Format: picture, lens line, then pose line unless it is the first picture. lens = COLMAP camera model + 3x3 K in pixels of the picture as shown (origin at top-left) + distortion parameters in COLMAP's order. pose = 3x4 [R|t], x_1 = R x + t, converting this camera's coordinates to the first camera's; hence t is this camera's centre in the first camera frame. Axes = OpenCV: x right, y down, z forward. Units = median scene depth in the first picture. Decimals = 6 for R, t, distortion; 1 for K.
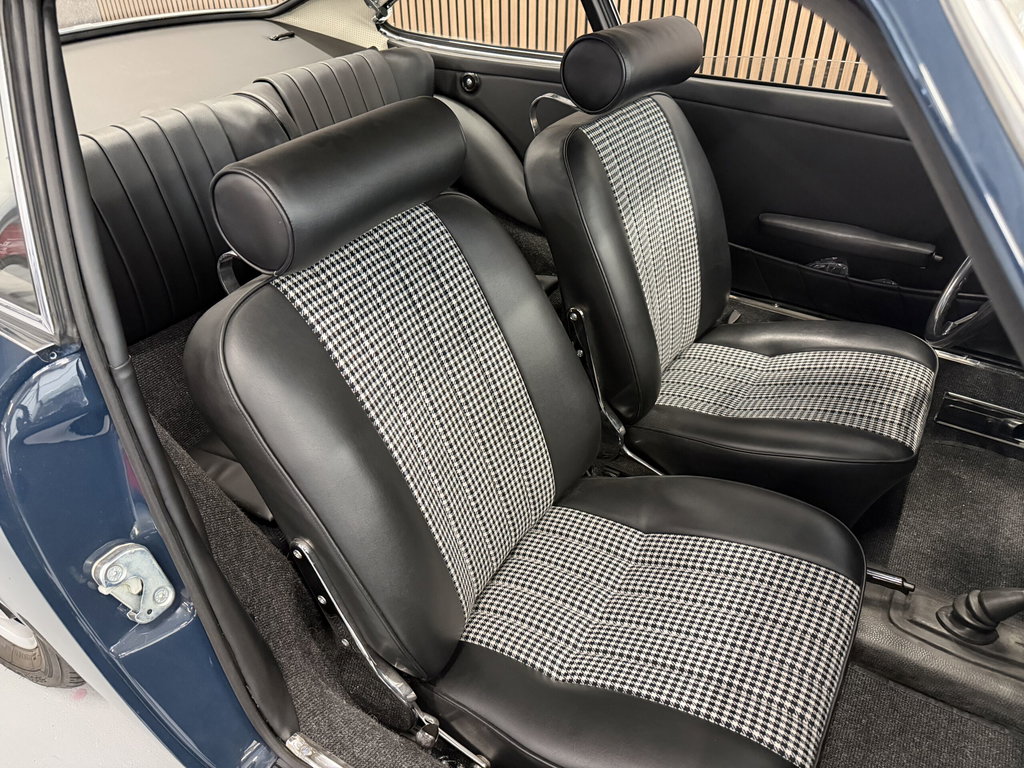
lens RADIAL K [[720.9, 0, 512.0], [0, 720.9, 384.0], [0, 0, 1]] dist [0.003215, -0.005457]
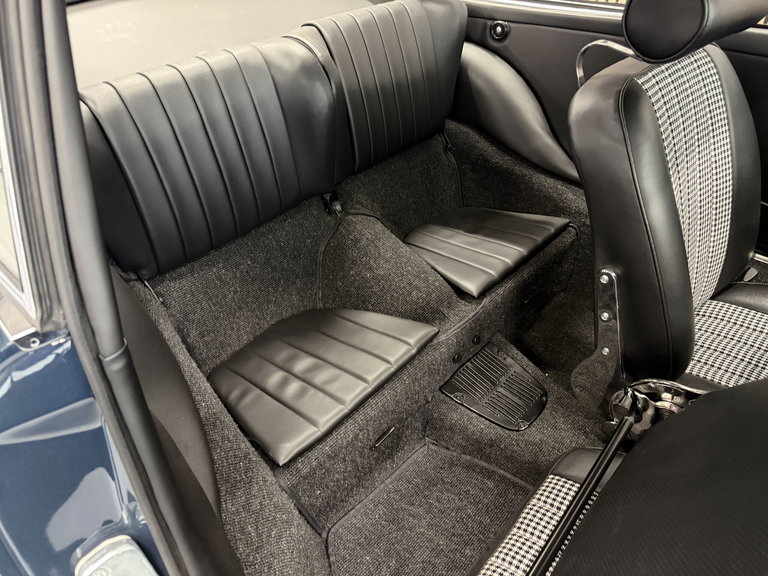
lens RADIAL K [[560.6, 0, 384.0], [0, 560.6, 288.0], [0, 0, 1]] dist [0.038979, -0.069475]
pose [[0.980931, 0.088989, -0.172787, -0.070647], [-0.084619, 0.995883, 0.032510, -0.082599], [0.174968, -0.017269, 0.984423, 0.226403]]
